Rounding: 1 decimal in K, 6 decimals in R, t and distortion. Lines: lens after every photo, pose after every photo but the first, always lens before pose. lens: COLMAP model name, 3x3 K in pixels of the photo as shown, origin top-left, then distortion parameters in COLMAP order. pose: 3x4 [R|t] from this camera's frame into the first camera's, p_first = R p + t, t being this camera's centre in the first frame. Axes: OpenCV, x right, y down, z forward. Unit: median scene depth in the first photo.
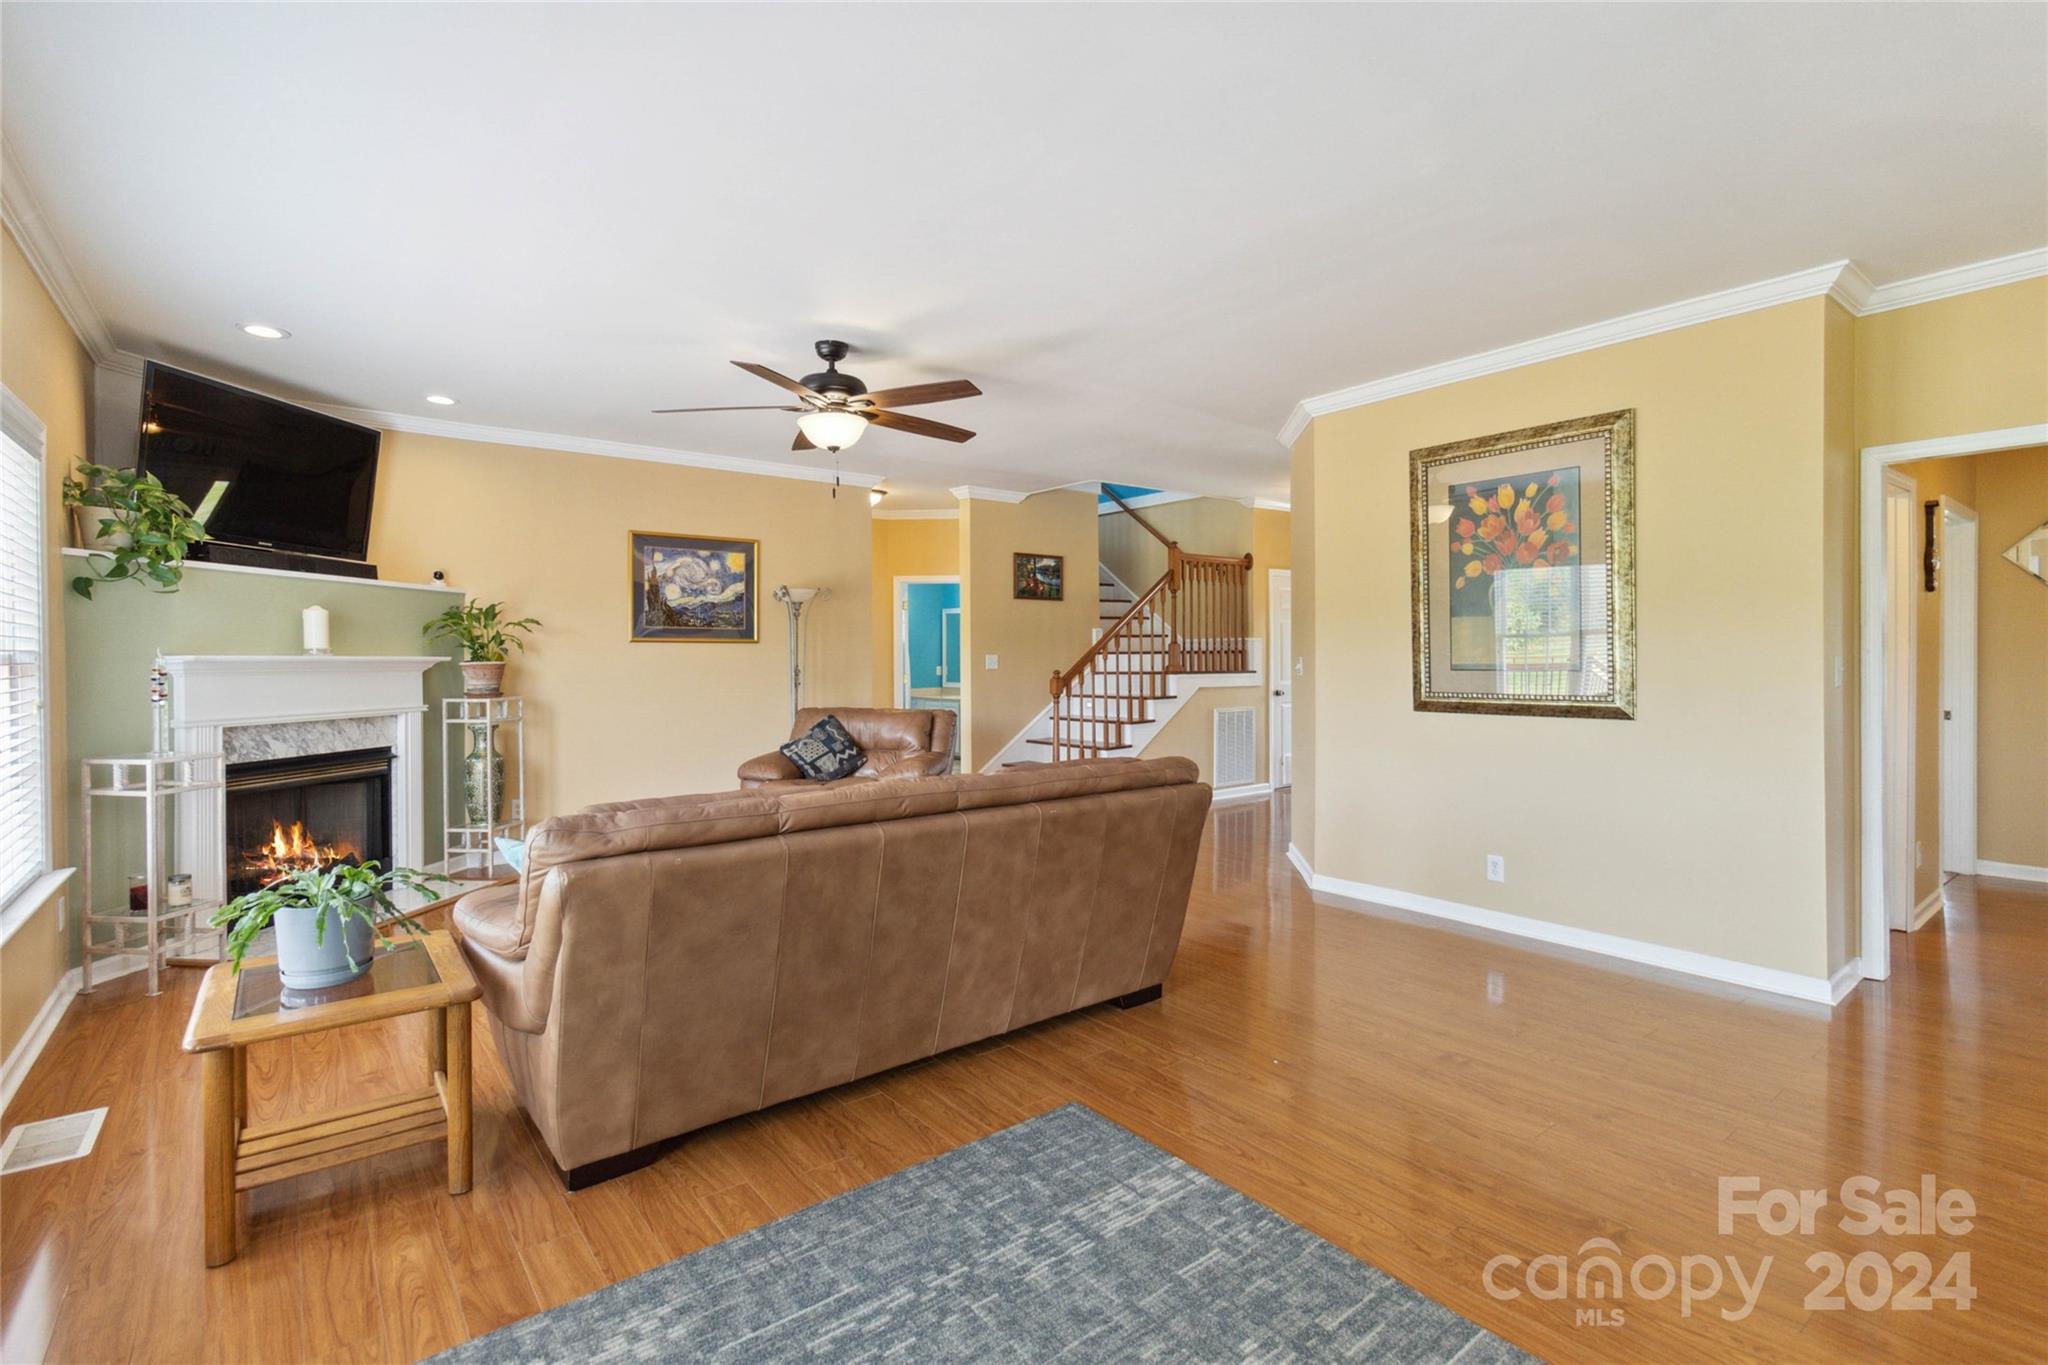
lens RADIAL K [[947.9, 0, 1038.0], [0, 947.9, 669.7], [0, 0, 1]] dist [-0.000186, 0.000796]
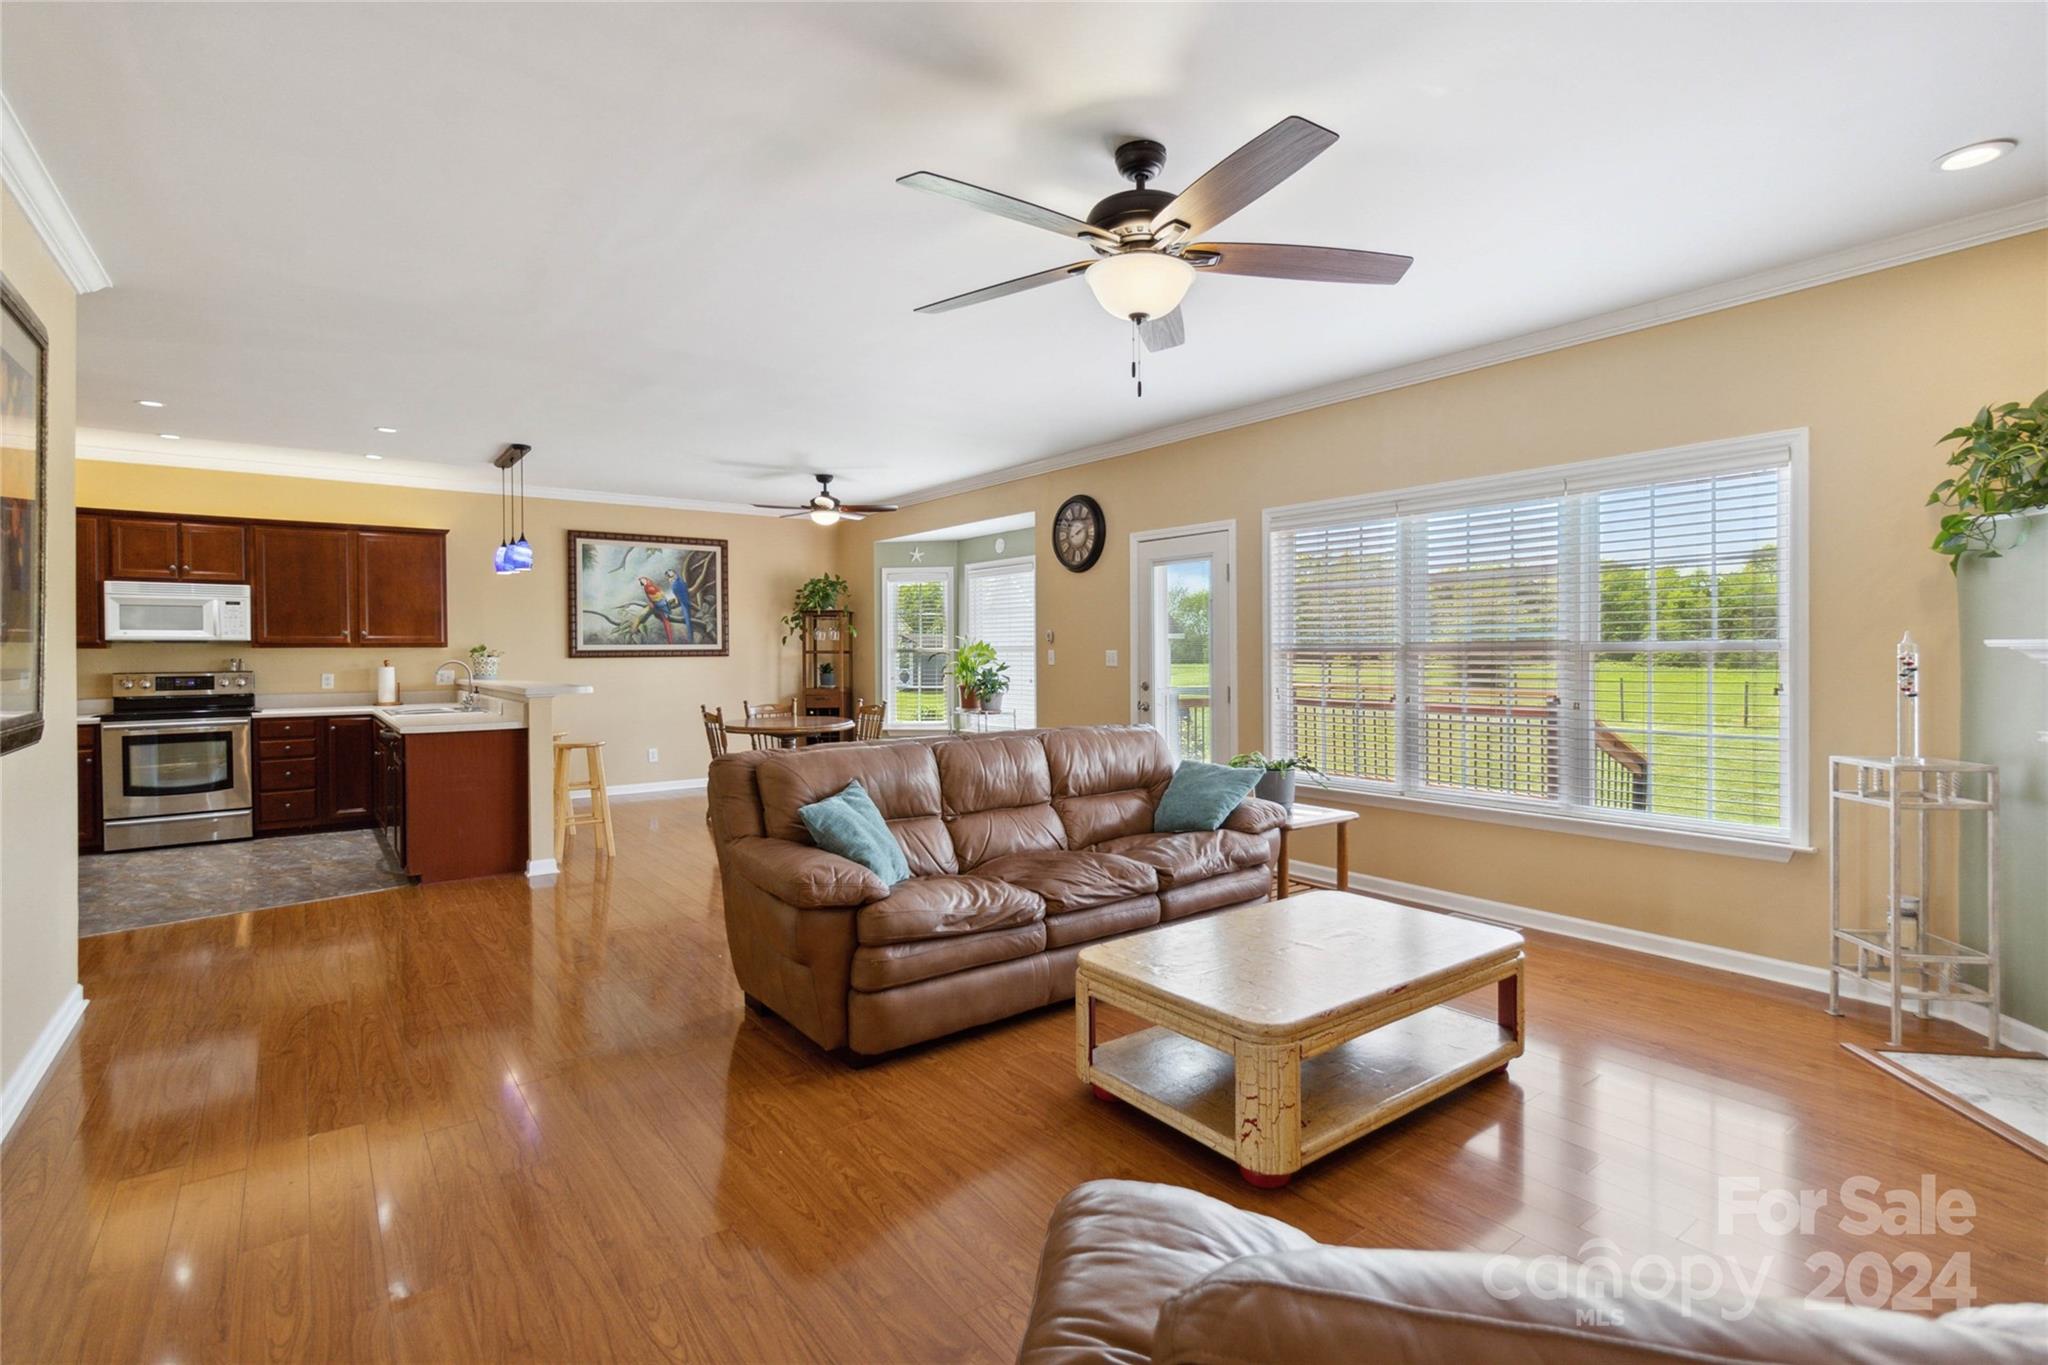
lens RADIAL K [[954.1, 0, 1028.6], [0, 954.1, 672.5], [0, 0, 1]] dist [0.000392, 0.000531]
pose [[-0.999757, 0.007770, 0.020626, -0.154408], [0.008449, 0.999418, 0.033038, -0.019260], [-0.020357, 0.033205, -0.999241, 1.665492]]
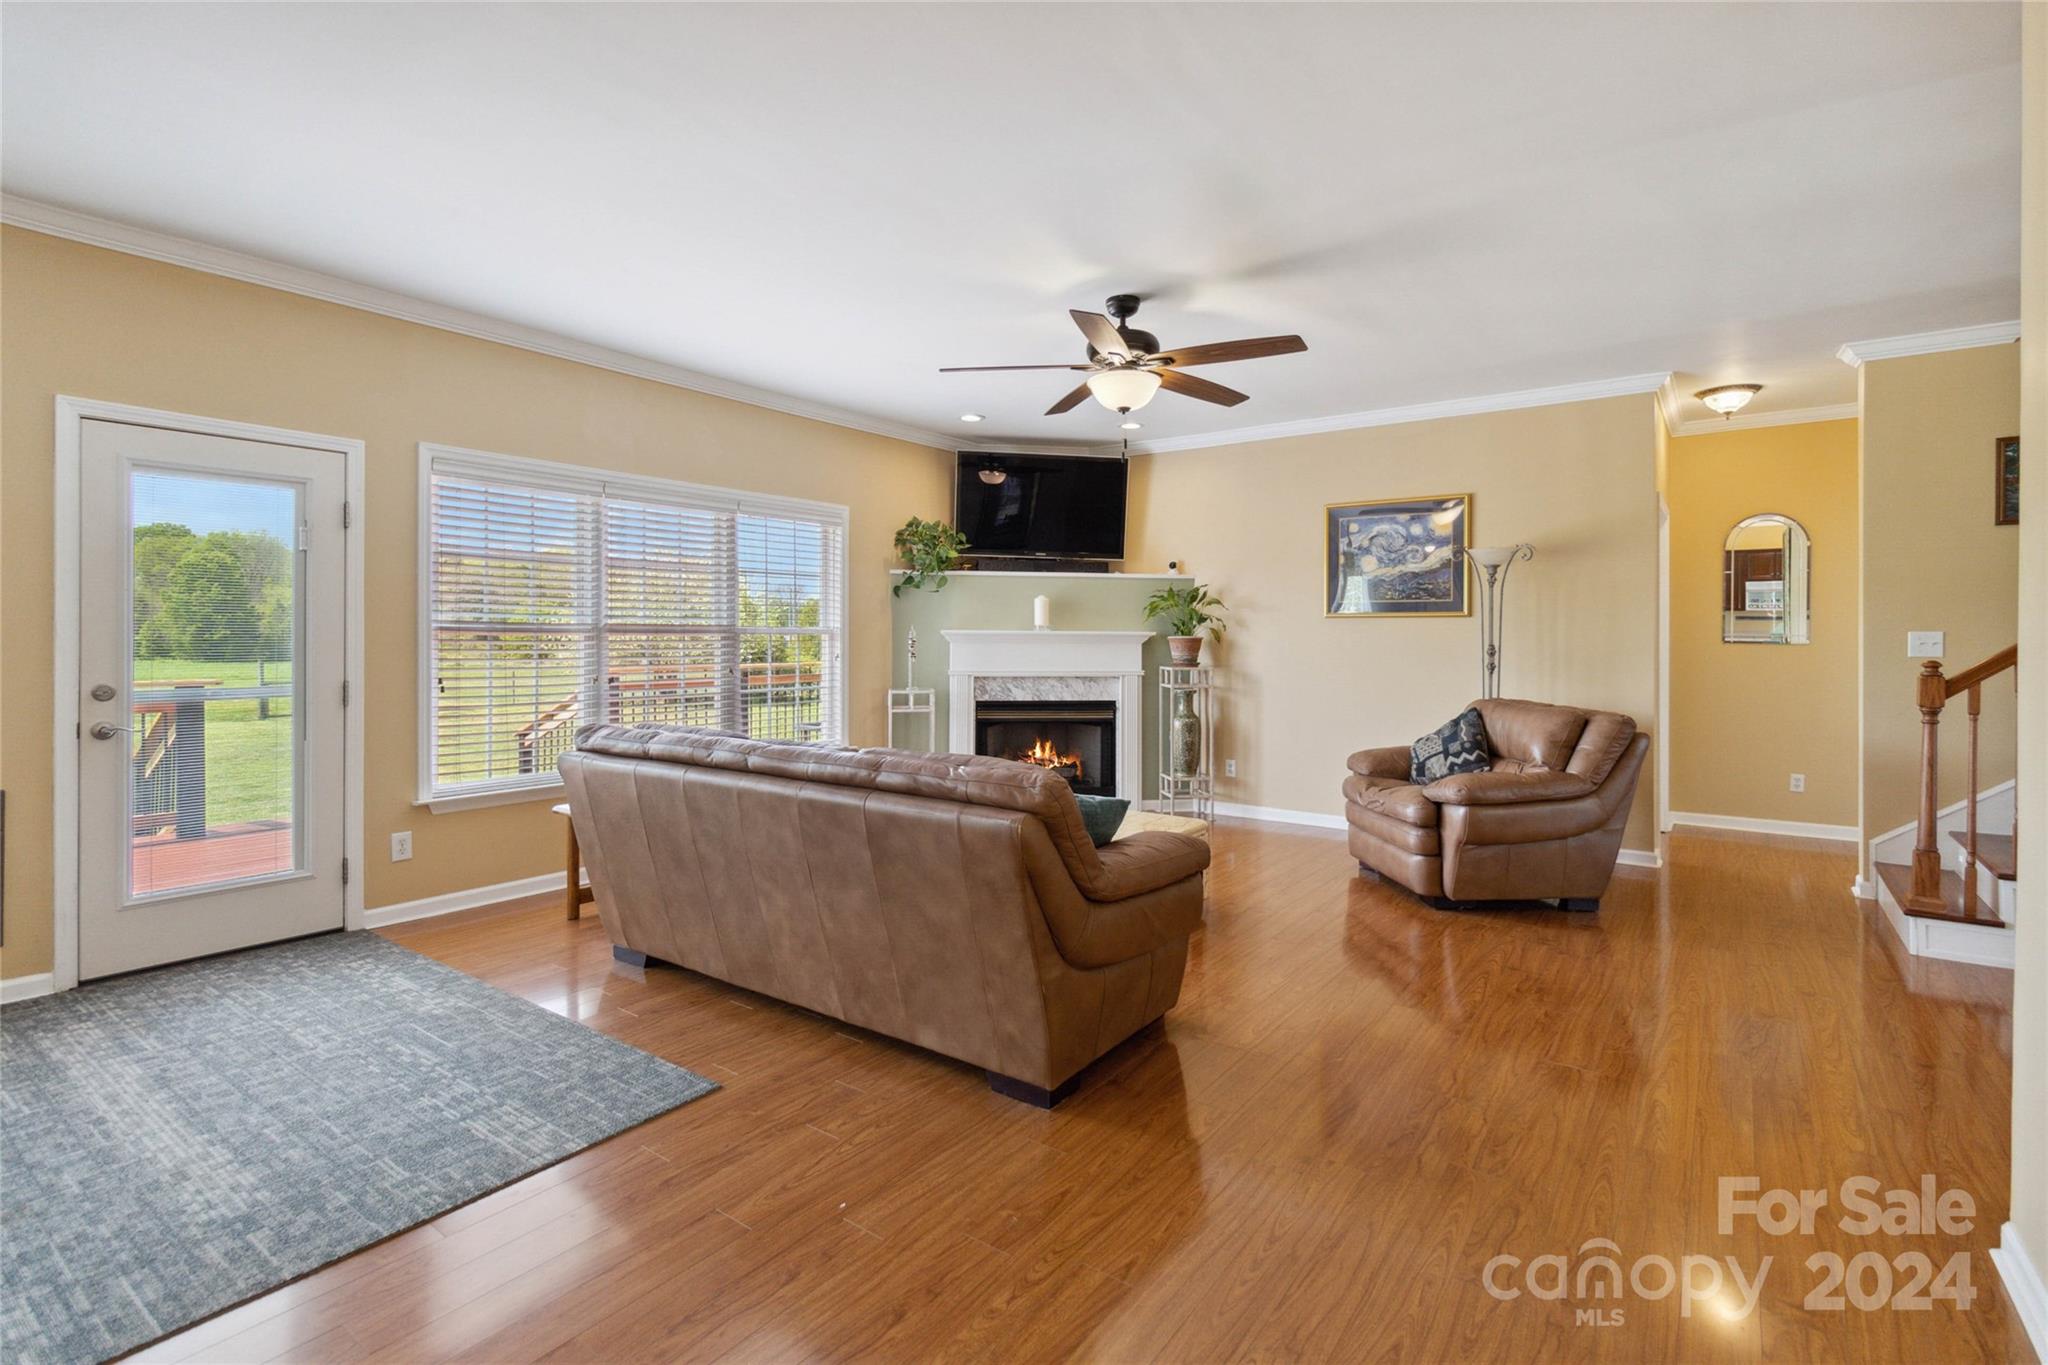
lens RADIAL K [[961.0, 0, 1031.4], [0, 961.0, 645.3], [0, 0, 1]] dist [0.004358, 0.000258]
pose [[0.267480, 0.014979, -0.963447, 0.692018], [-0.017427, 0.999791, 0.010706, -0.008768], [0.963406, 0.013926, 0.267686, 0.668115]]
